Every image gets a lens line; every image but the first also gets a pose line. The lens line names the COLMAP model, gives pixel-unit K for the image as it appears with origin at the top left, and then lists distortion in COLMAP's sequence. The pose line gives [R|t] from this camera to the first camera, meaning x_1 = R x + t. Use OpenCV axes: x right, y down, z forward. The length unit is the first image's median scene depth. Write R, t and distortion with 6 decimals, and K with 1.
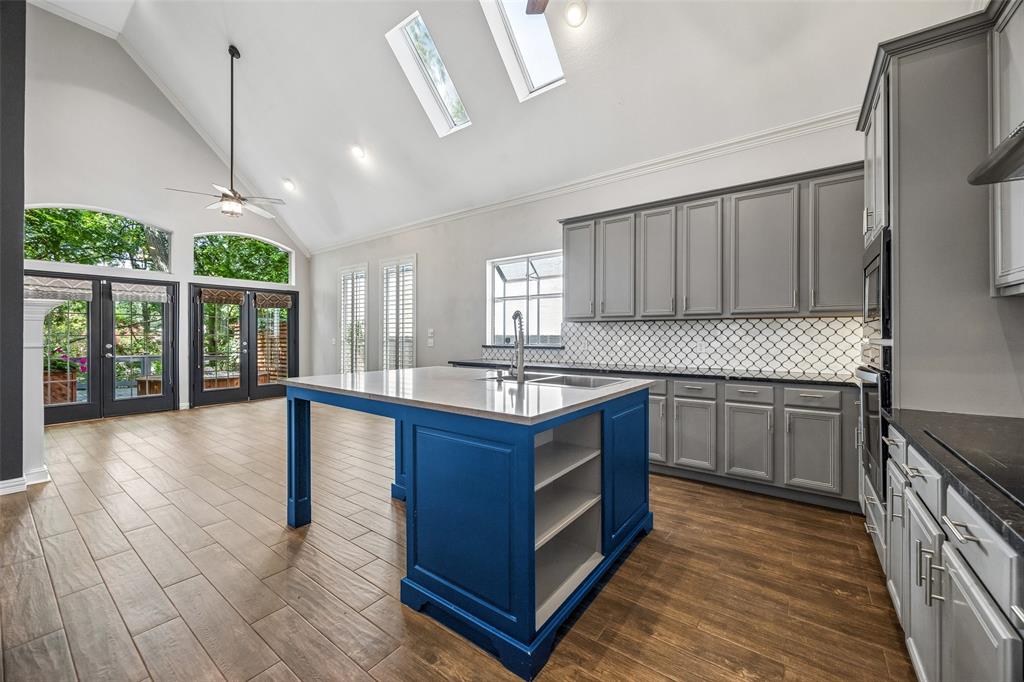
lens RADIAL K [[390.5, 0, 515.3], [0, 390.5, 336.7], [0, 0, 1]] dist [-0.004310, -0.000185]
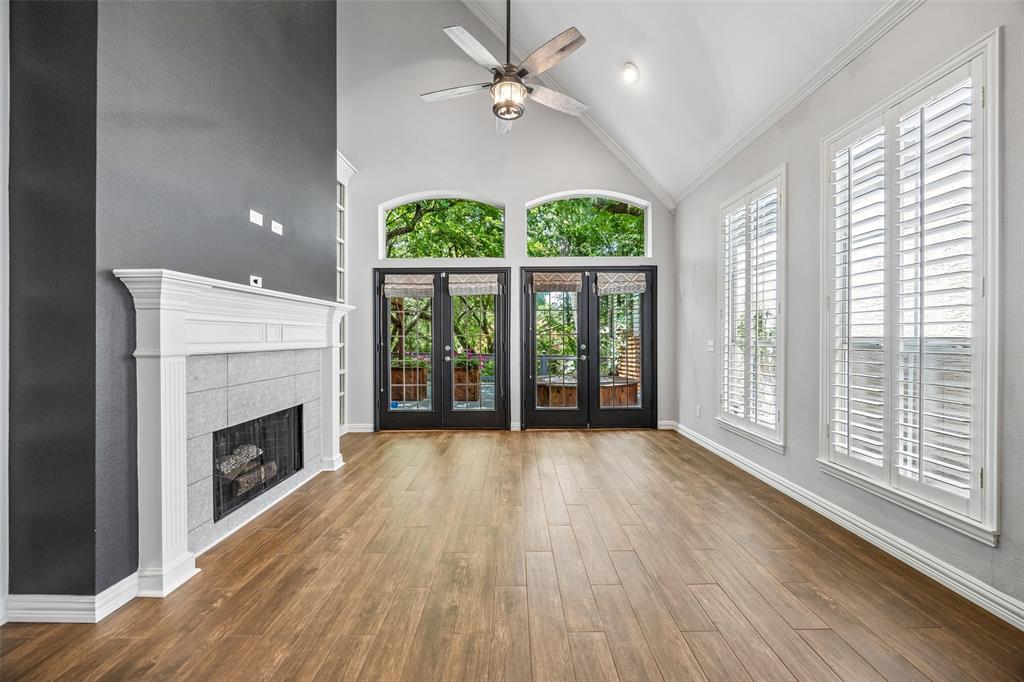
lens RADIAL K [[390.5, 0, 520.0], [0, 390.5, 341.0], [0, 0, 1]] dist [-0.004310, -0.000185]
pose [[0.600553, 0.006750, -0.799556, -0.246070], [-0.000456, 0.999967, 0.008099, 0.001183], [0.799585, -0.004499, 0.600536, 0.594534]]
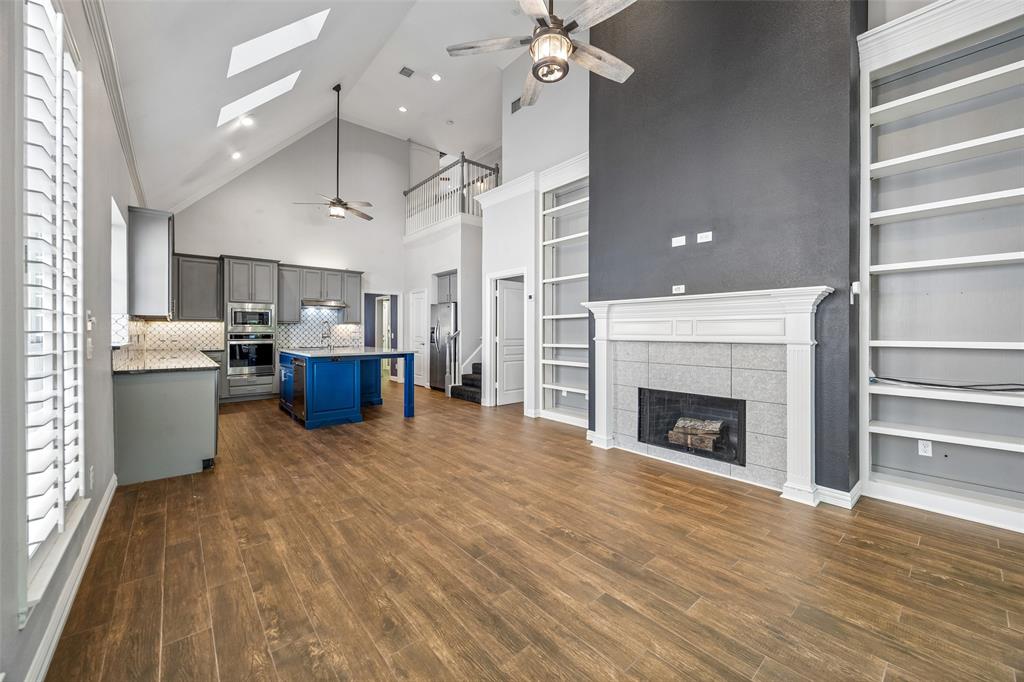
lens RADIAL K [[390.5, 0, 517.1], [0, 390.5, 332.6], [0, 0, 1]] dist [-0.004310, -0.000185]
pose [[-0.975843, 0.001791, 0.218467, -0.903543], [0.002864, 0.999985, 0.004594, -0.001975], [-0.218456, 0.005108, -0.975833, 1.607776]]
